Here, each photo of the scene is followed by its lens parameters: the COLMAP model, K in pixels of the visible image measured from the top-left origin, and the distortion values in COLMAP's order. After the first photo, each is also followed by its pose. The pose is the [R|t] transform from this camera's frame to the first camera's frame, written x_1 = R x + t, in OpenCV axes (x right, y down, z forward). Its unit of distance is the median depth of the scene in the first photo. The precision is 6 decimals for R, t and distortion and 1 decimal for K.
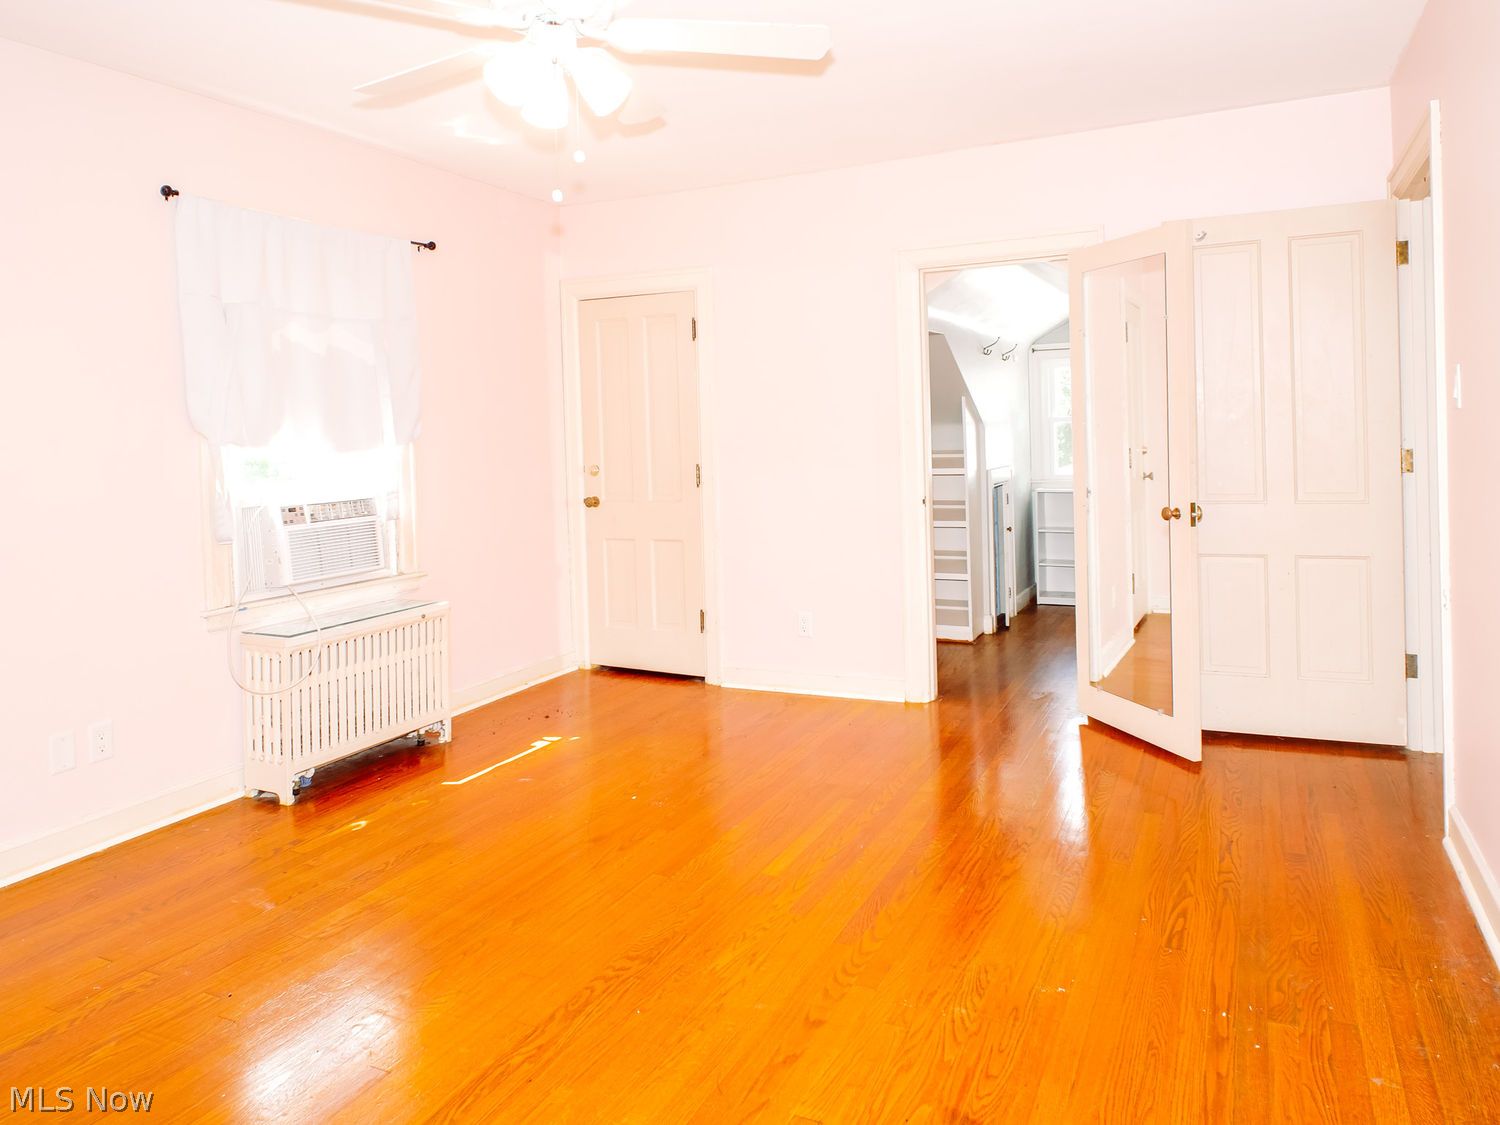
lens RADIAL K [[1049.9, 0, 750.4], [0, 1049.9, 583.5], [0, 0, 1]] dist [0.004766, -0.001647]
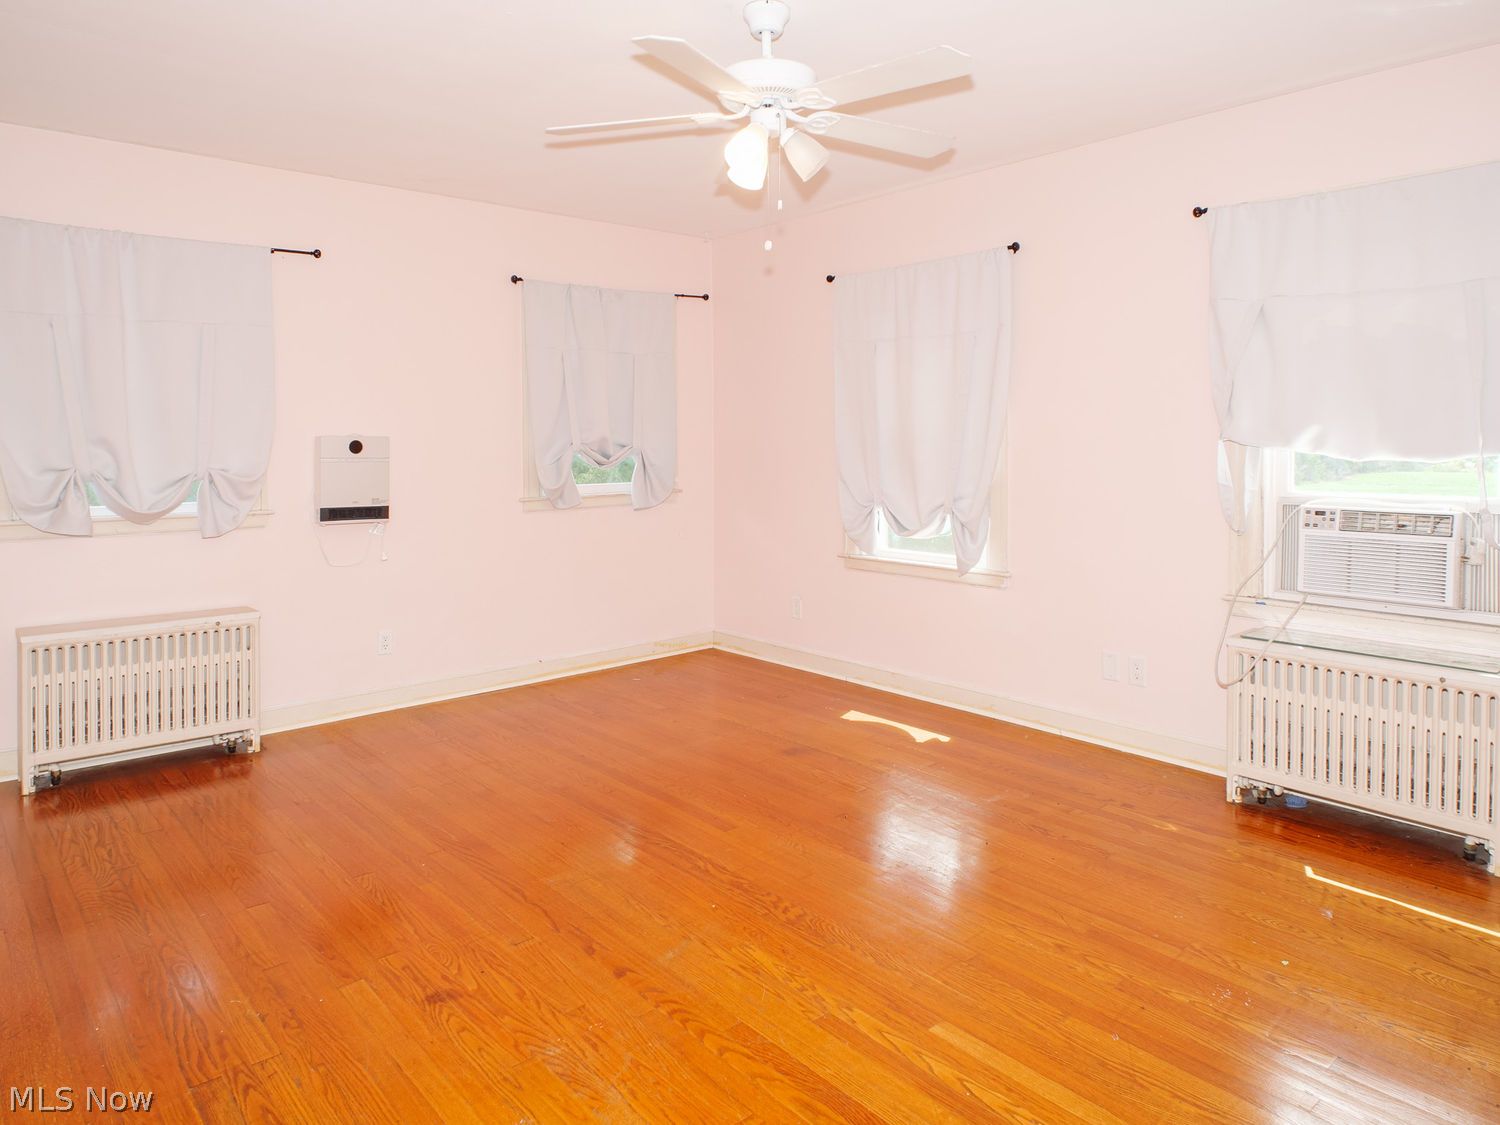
lens RADIAL K [[934.9, 0, 724.5], [0, 934.9, 566.2], [0, 0, 1]] dist [0.009622, -0.016023]
pose [[-0.409305, 0.152909, -0.899493, 0.801590], [-0.120708, 0.968116, 0.219502, -0.219732], [0.904378, 0.198419, -0.377798, 1.317055]]
